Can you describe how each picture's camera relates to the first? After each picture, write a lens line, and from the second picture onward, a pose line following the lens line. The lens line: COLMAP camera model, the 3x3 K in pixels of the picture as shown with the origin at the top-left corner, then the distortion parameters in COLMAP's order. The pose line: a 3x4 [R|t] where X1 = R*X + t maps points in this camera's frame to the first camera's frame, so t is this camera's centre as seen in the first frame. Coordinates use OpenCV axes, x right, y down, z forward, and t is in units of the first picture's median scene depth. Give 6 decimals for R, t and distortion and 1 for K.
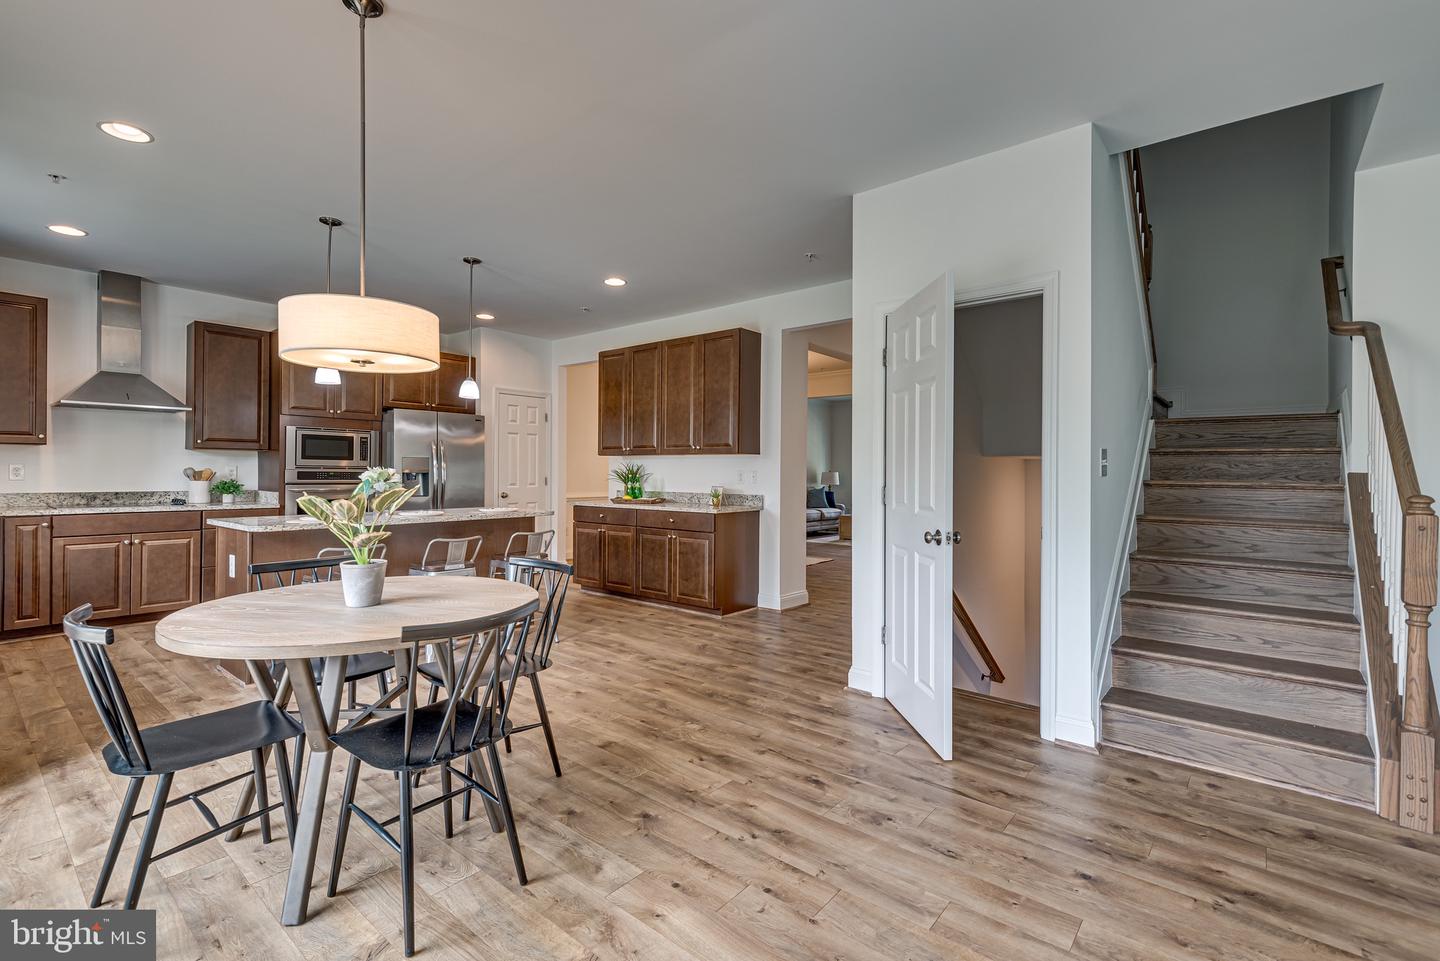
lens RADIAL K [[632.5, 0, 718.4], [0, 632.5, 470.8], [0, 0, 1]] dist [0.019960, -0.011817]
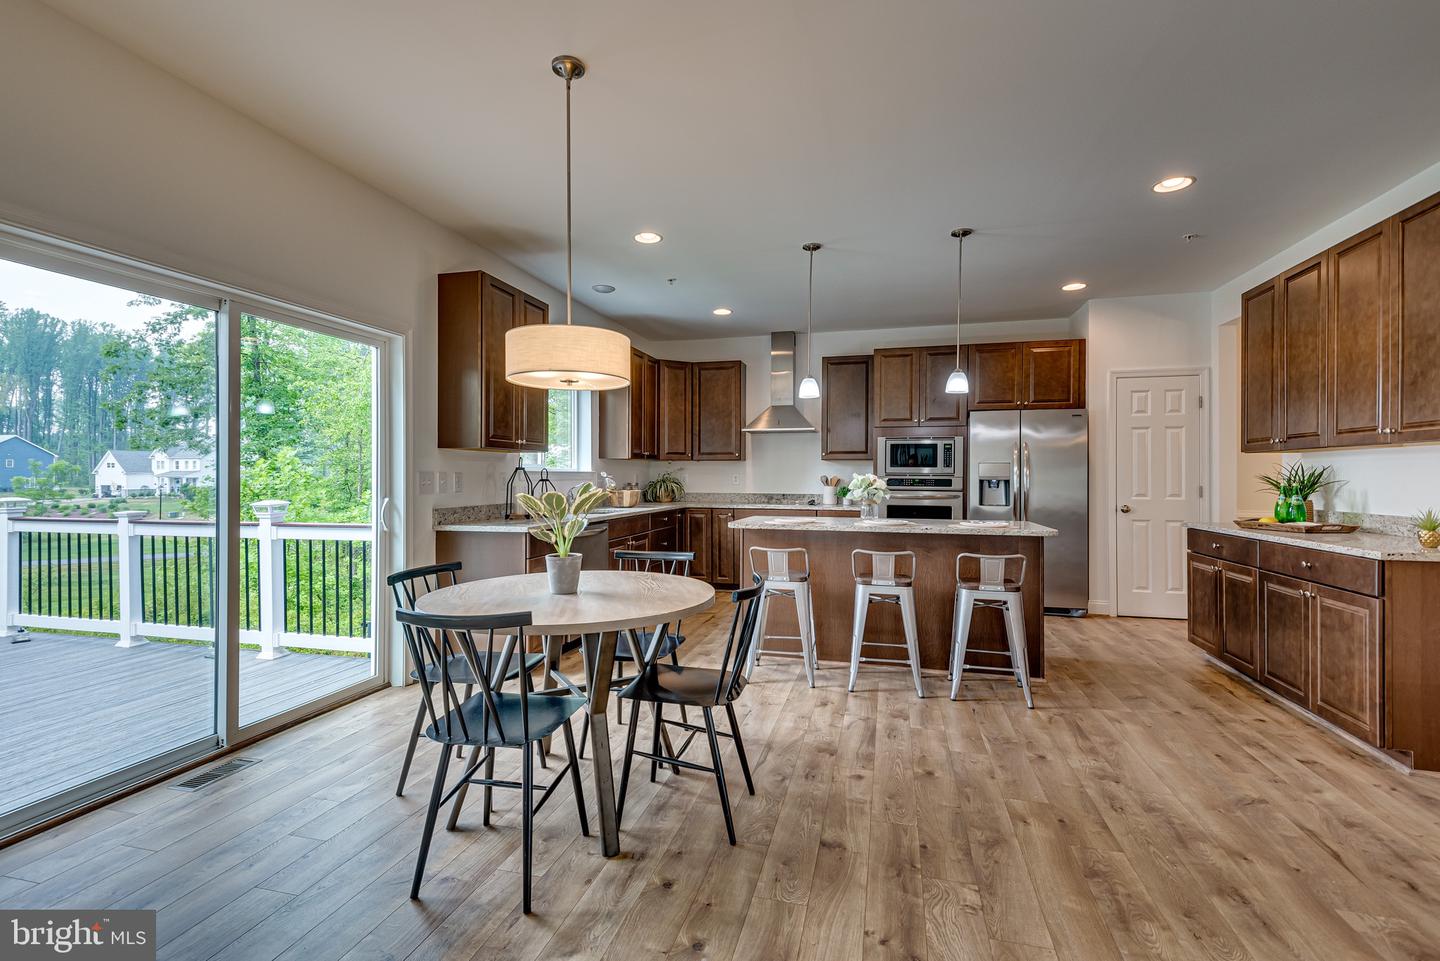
lens RADIAL K [[654.3, 0, 724.9], [0, 654.3, 473.5], [0, 0, 1]] dist [0.025716, -0.013447]
pose [[0.424392, -0.009540, -0.905428, 0.257324], [0.000569, 0.999947, -0.010270, 0.004104], [0.905478, 0.003843, 0.424375, 0.307944]]
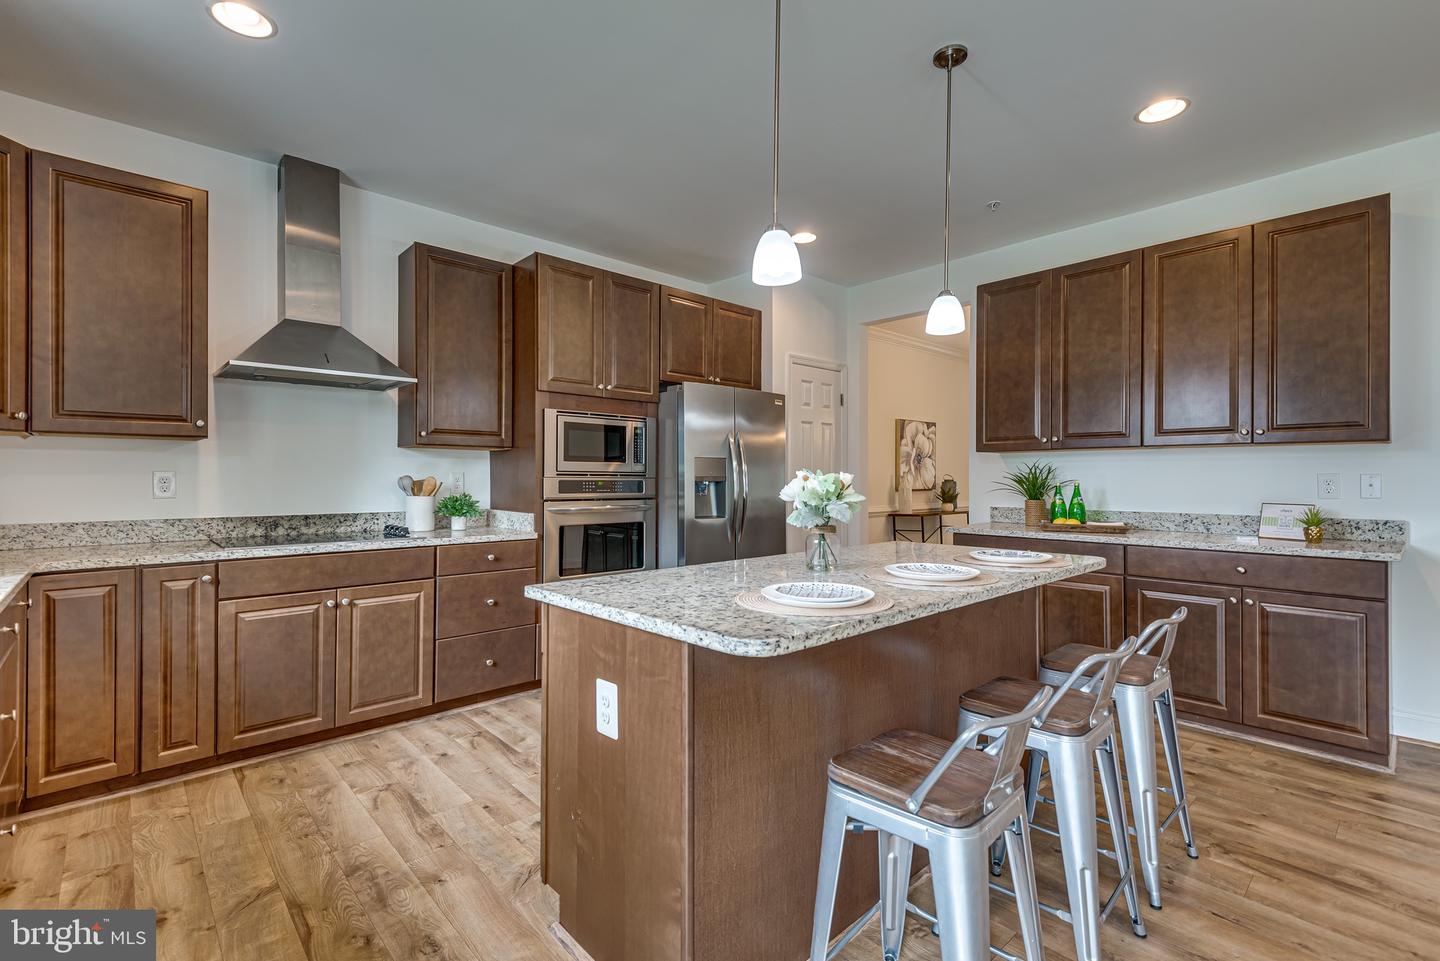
lens RADIAL K [[643.1, 0, 712.3], [0, 643.1, 473.7], [0, 0, 1]] dist [0.026811, -0.014709]
pose [[0.989211, -0.007808, -0.146286, -0.462839], [0.007117, 0.999961, -0.005245, -0.001599], [0.146322, 0.004147, 0.989228, 0.434008]]
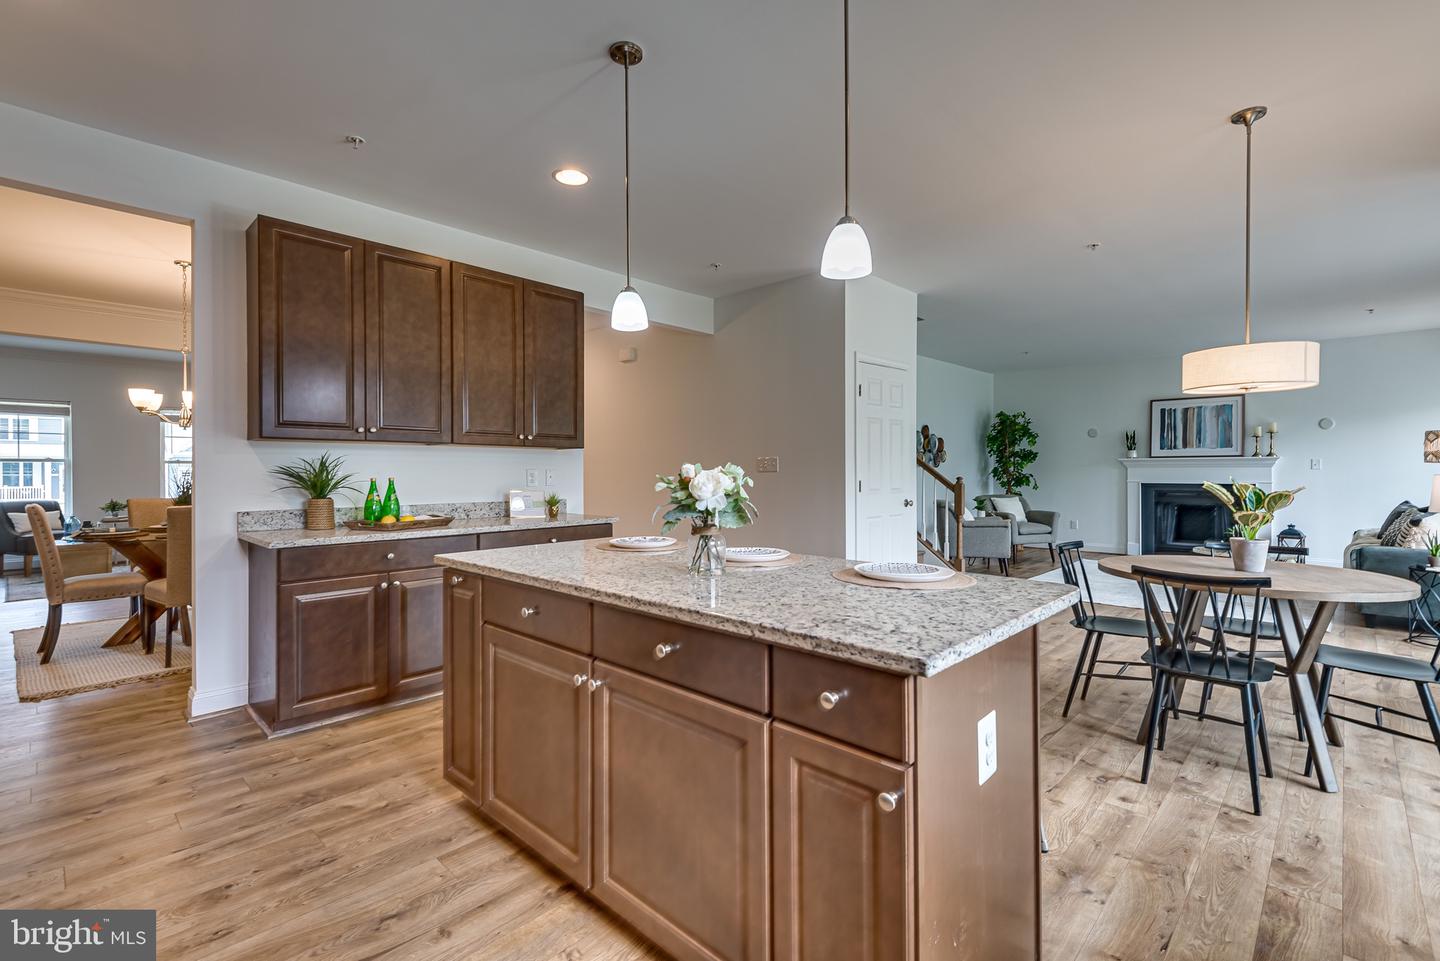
lens RADIAL K [[632.5, 0, 718.4], [0, 632.5, 470.8], [0, 0, 1]] dist [0.019960, -0.011817]
pose [[0.072737, -0.008986, 0.997311, -0.821749], [0.000312, 0.999960, 0.008987, -0.005961], [-0.997351, -0.000343, 0.072737, 0.825922]]
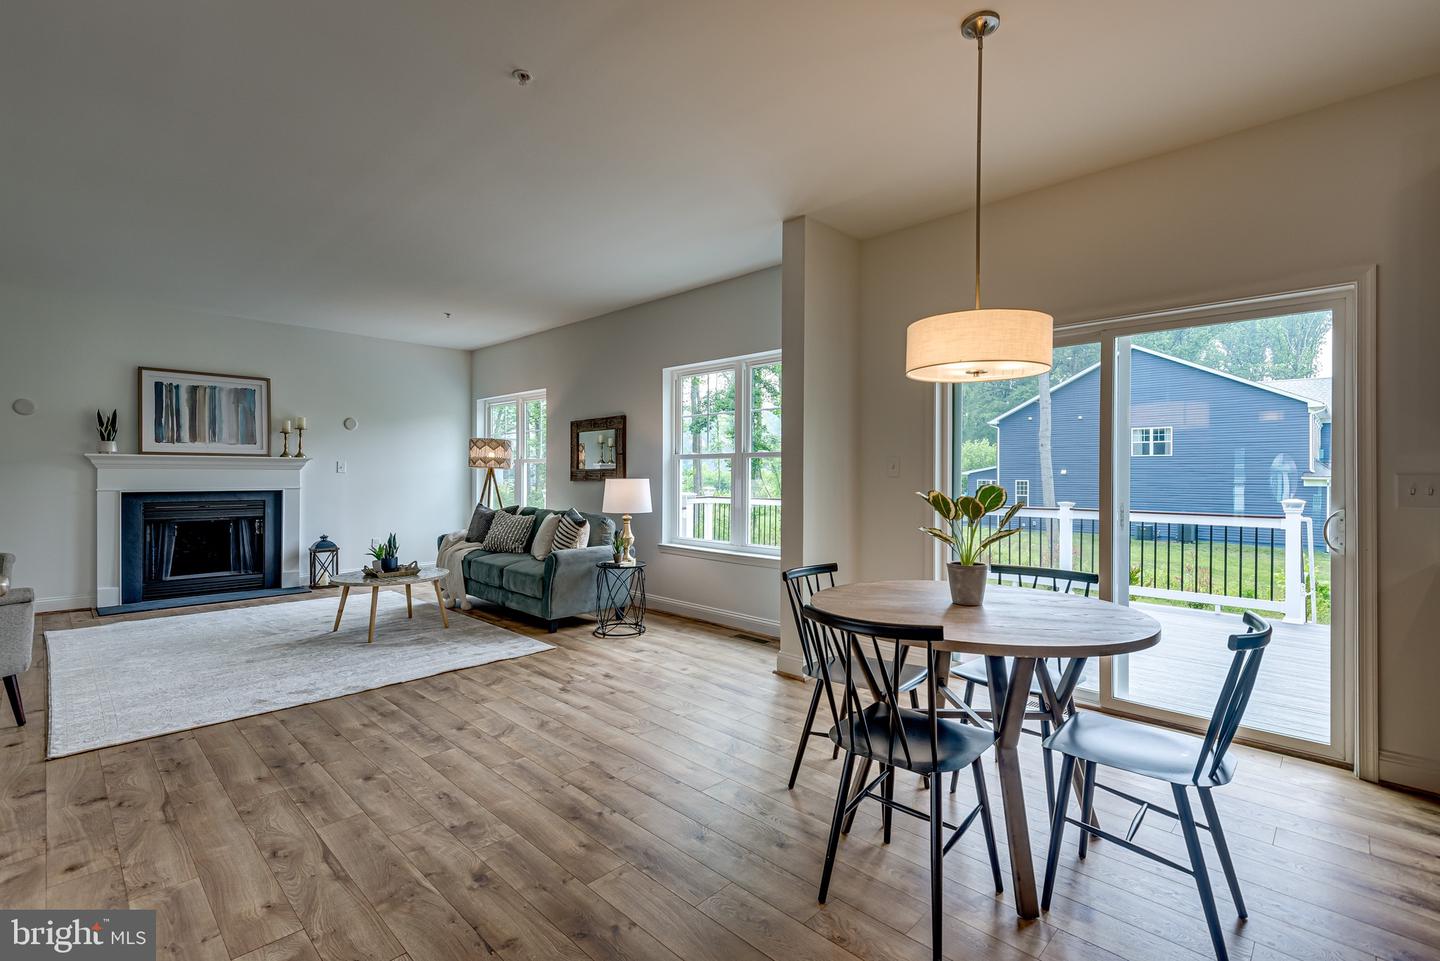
lens RADIAL K [[643.1, 0, 712.3], [0, 643.1, 473.7], [0, 0, 1]] dist [0.026811, -0.014709]
pose [[-0.996421, -0.013917, 0.083373, -0.089967], [-0.014244, 0.999893, -0.003334, 0.000008], [-0.083318, -0.004510, -0.996513, 0.860787]]
